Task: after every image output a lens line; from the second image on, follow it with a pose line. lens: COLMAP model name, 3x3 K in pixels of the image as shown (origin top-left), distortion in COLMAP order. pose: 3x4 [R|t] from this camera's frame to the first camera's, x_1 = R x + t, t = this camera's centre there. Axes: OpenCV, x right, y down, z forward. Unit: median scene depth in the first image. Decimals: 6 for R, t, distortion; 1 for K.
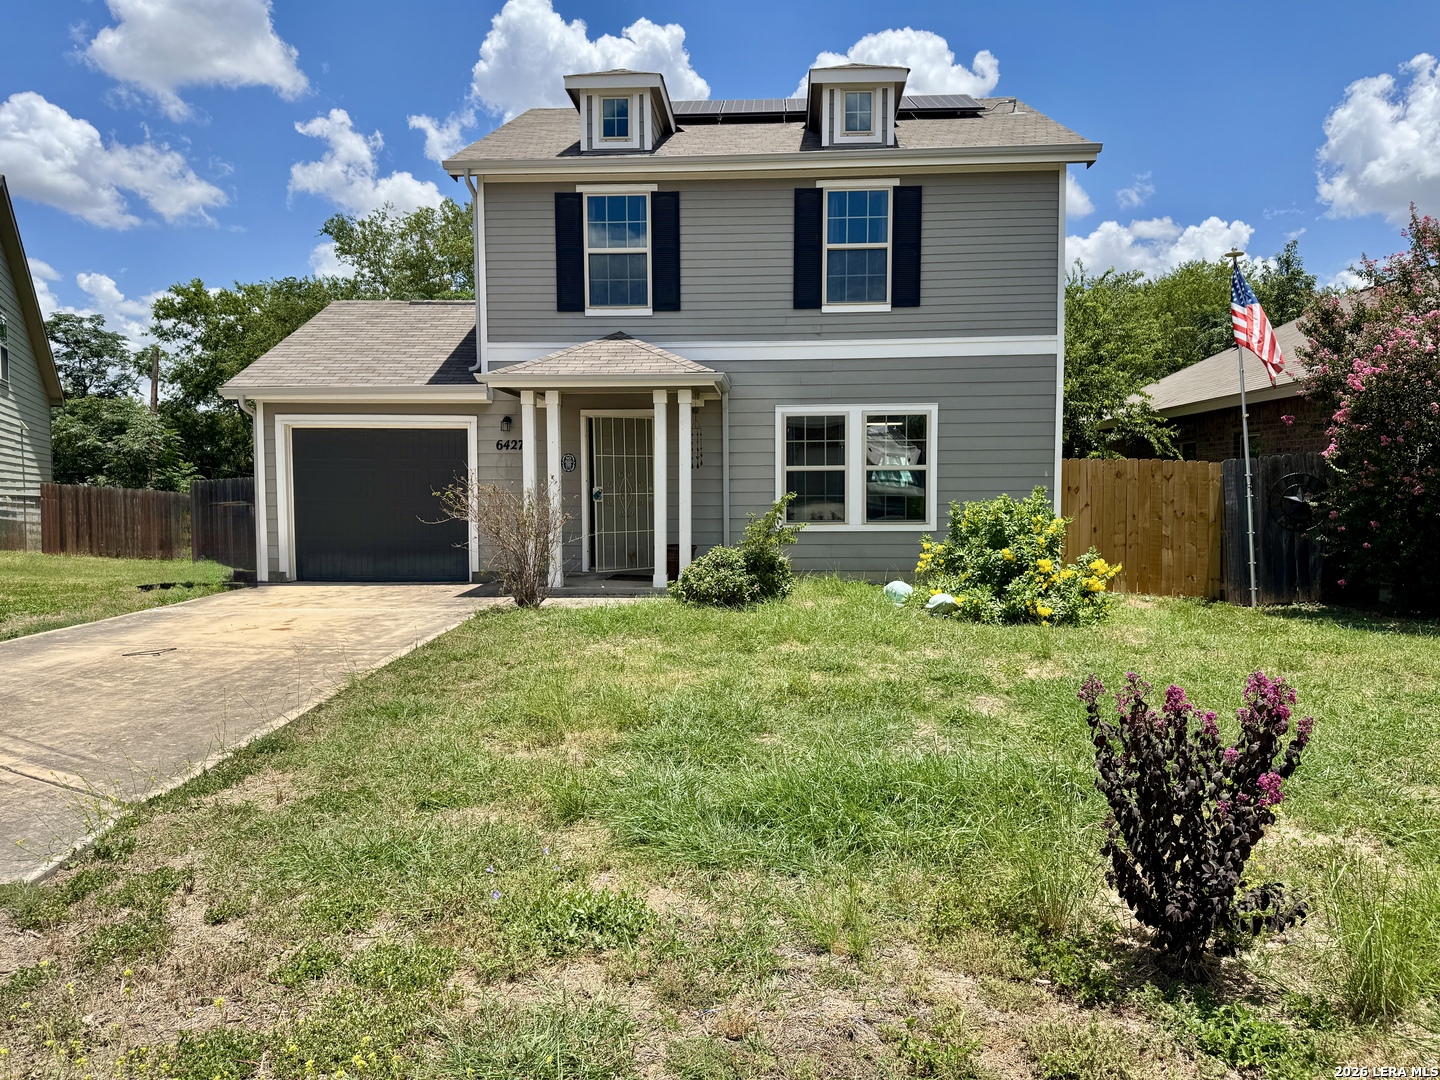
lens RADIAL K [[996.2, 0, 720.0], [0, 996.2, 540.0], [0, 0, 1]] dist [0.150659, -0.244656]
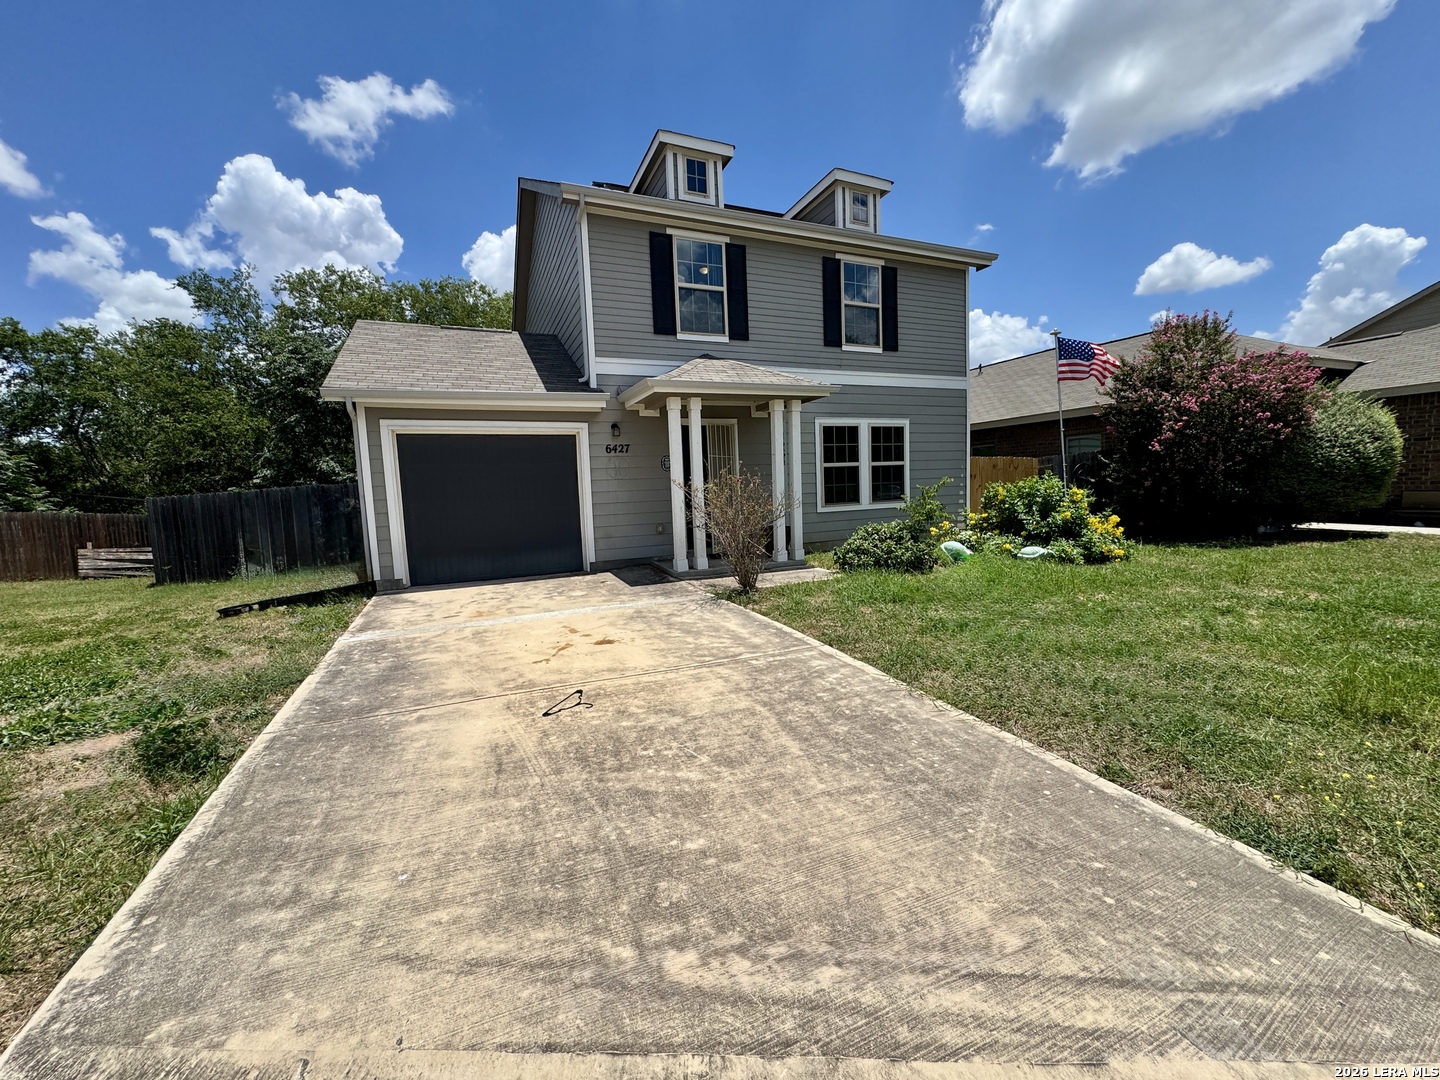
lens RADIAL K [[574.8, 0, 720.0], [0, 574.8, 540.0], [0, 0, 1]] dist [-0.003289, 0.000534]
pose [[0.895068, -0.071895, 0.440095, -0.407269], [0.058113, 0.997307, 0.044732, -0.013840], [-0.442126, -0.014463, 0.896836, 0.367568]]
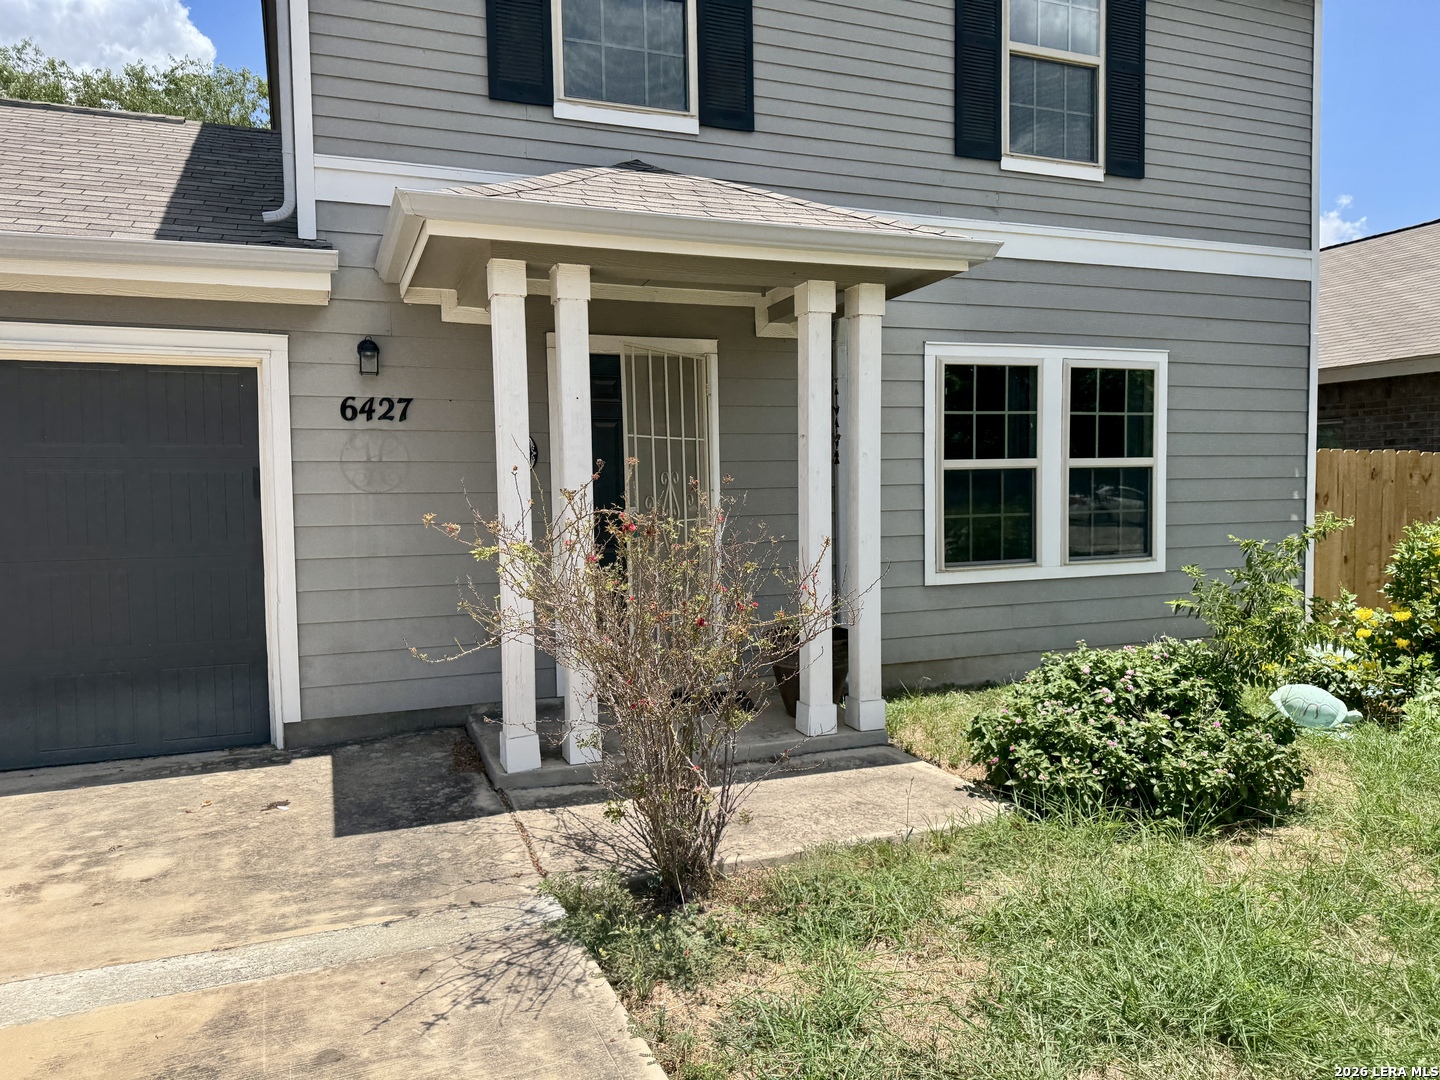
lens RADIAL K [[996.2, 0, 720.0], [0, 996.2, 540.0], [0, 0, 1]] dist [0.150659, -0.244656]
pose [[0.912907, -0.031426, 0.406957, -0.255944], [0.032768, 0.999456, 0.003672, -0.038172], [-0.406851, 0.009983, 0.913440, 0.570669]]
